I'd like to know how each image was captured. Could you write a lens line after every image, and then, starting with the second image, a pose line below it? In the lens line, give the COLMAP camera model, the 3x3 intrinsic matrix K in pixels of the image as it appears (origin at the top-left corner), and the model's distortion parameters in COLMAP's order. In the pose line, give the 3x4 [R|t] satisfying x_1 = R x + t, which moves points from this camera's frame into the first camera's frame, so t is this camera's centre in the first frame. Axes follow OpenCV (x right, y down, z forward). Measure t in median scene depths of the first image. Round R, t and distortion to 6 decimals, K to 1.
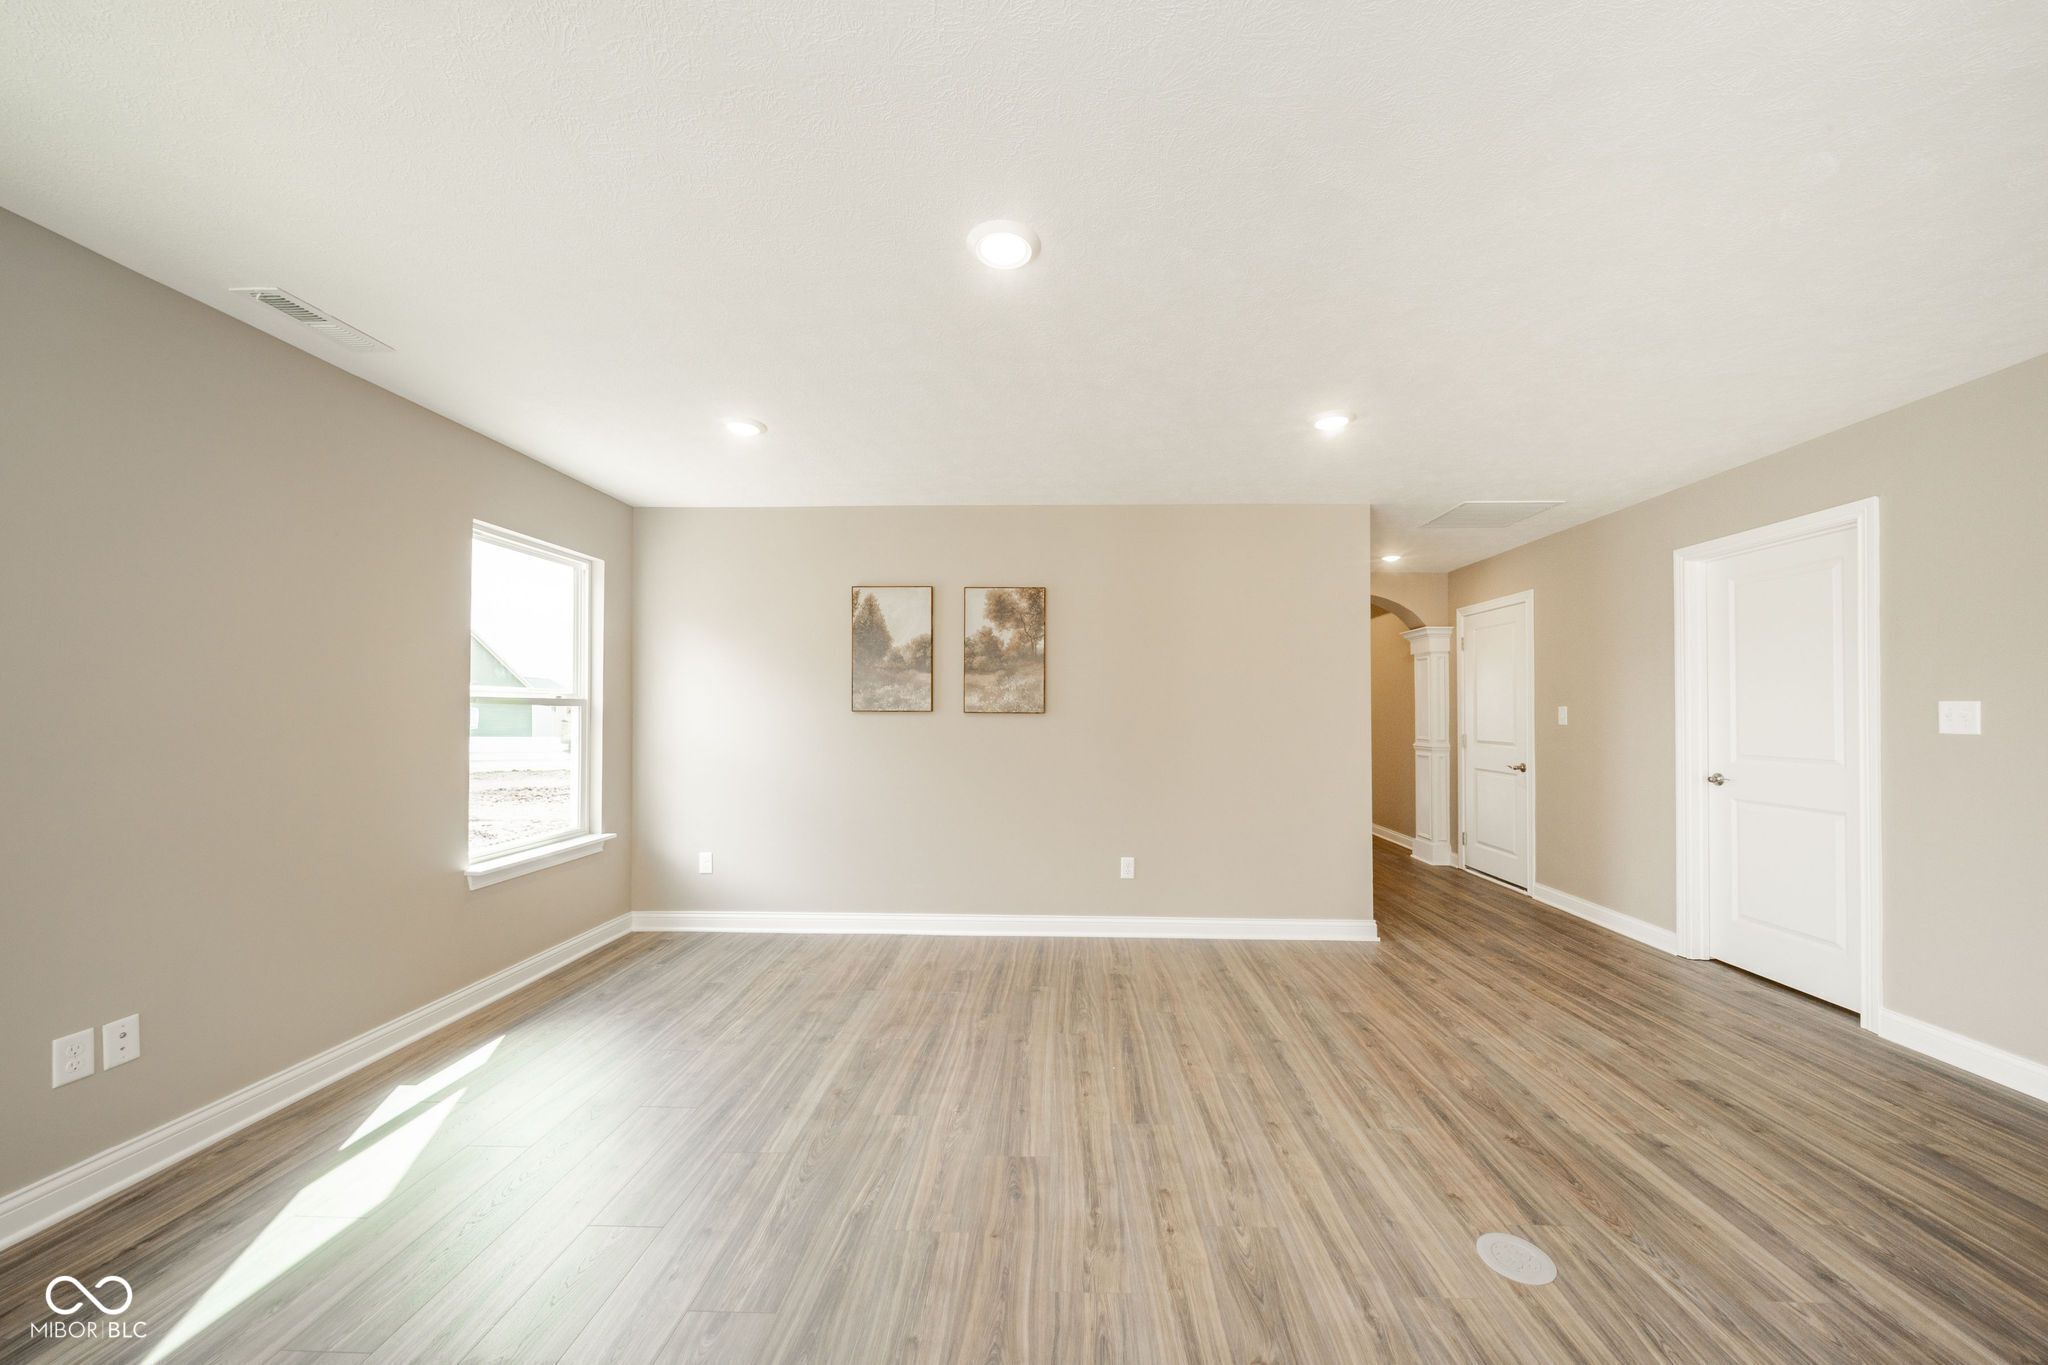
lens RADIAL K [[728.7, 0, 1043.5], [0, 728.7, 693.1], [0, 0, 1]] dist [0.000457, 0.000054]
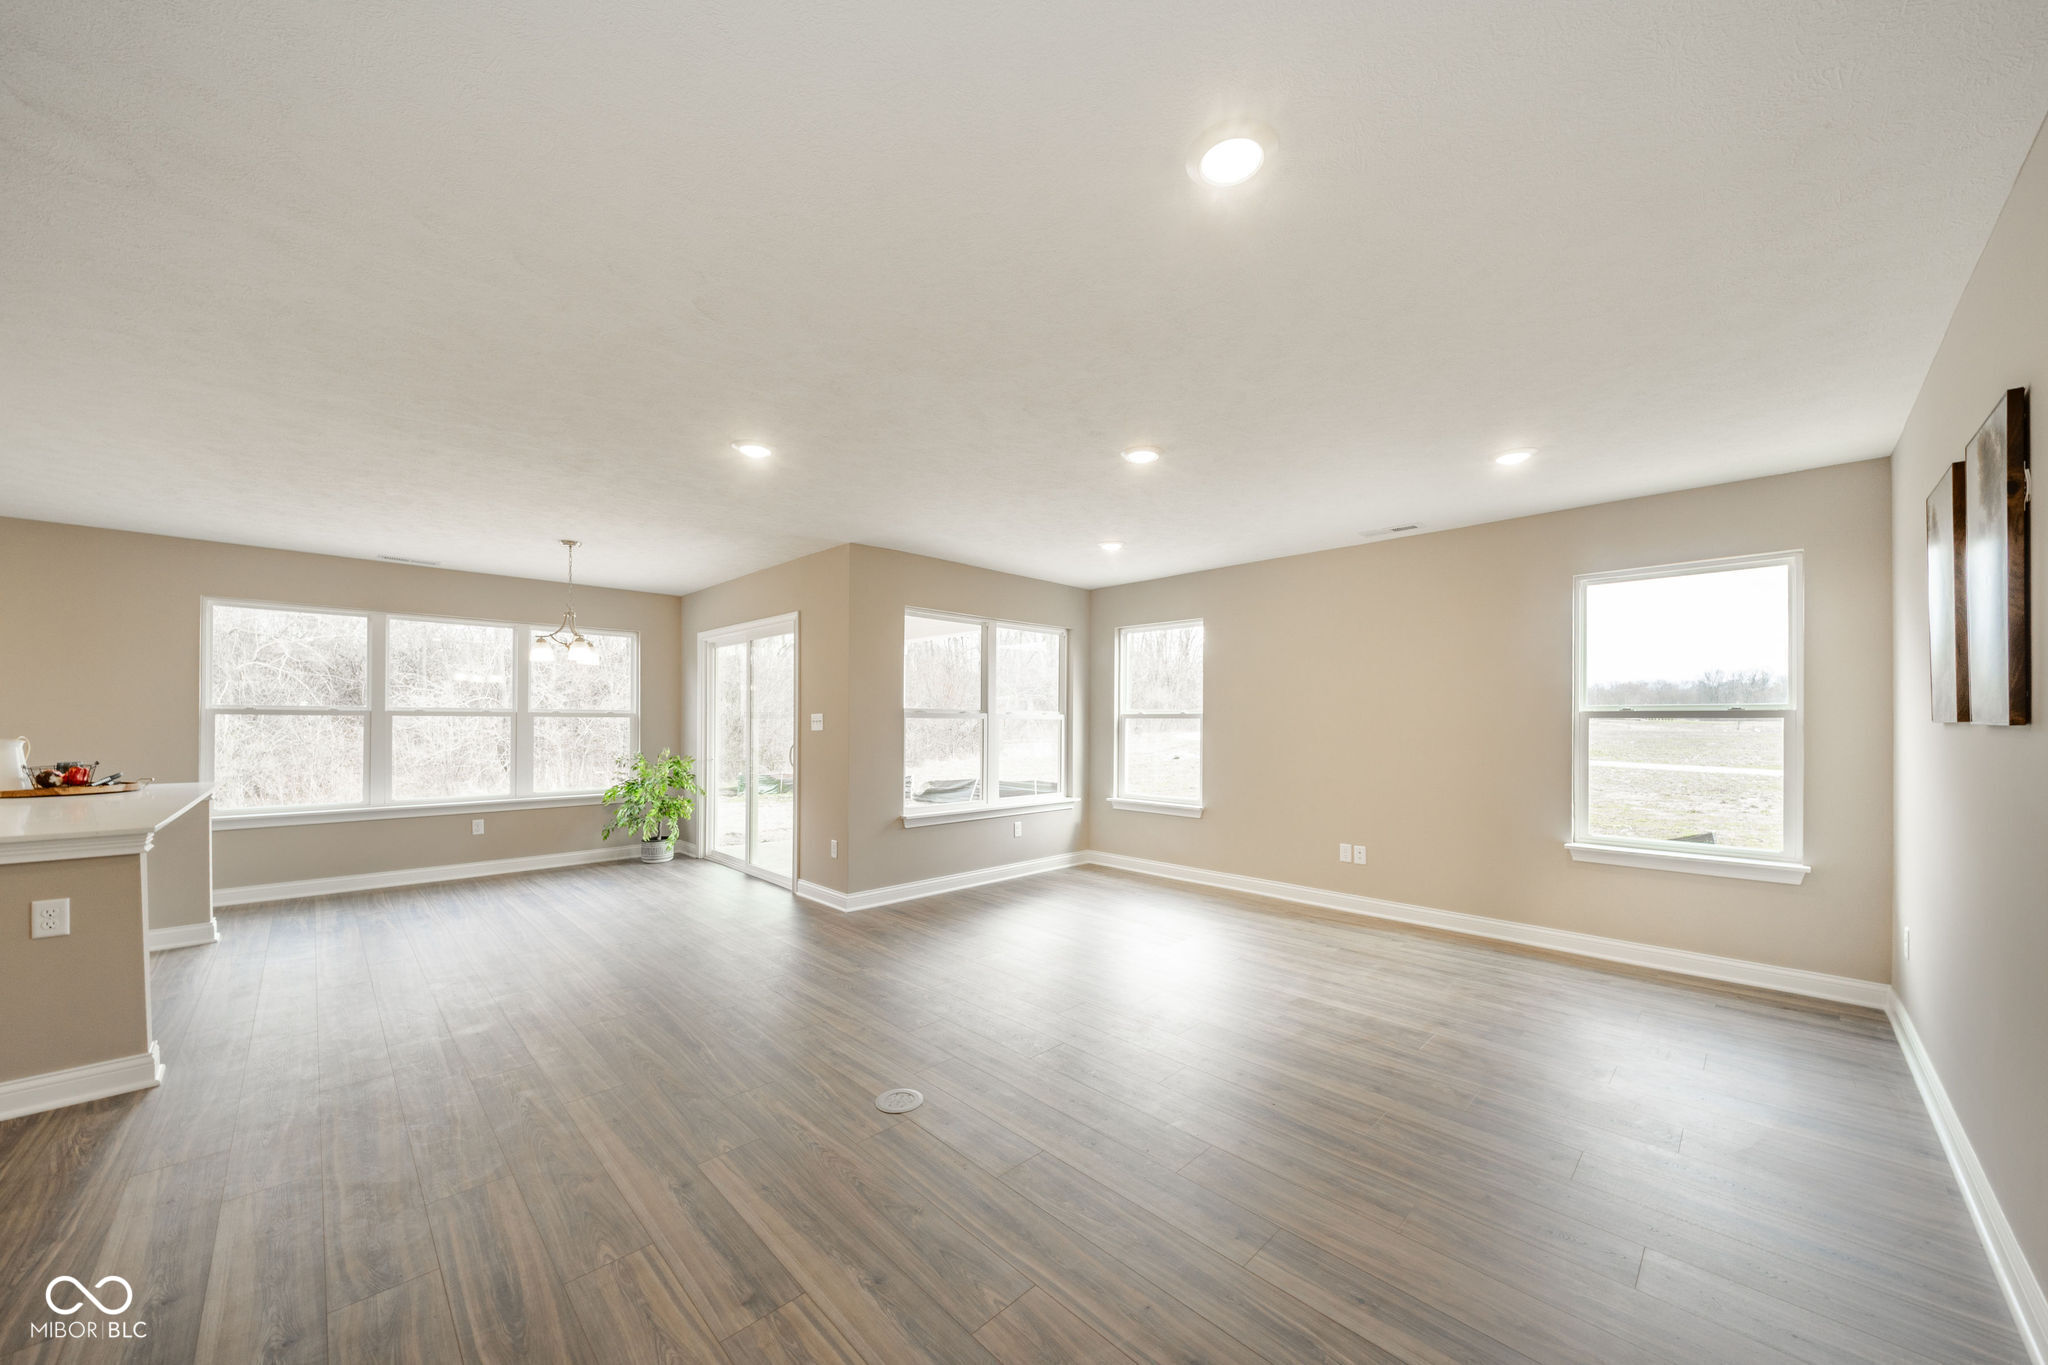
lens RADIAL K [[737.3, 0, 1023.0], [0, 737.3, 726.1], [0, 0, 1]] dist [0.007860, -0.000155]
pose [[-0.695518, -0.004893, -0.718492, 1.263966], [0.004887, 0.999921, -0.011540, 0.058514], [0.718492, -0.011537, -0.695440, 1.817853]]
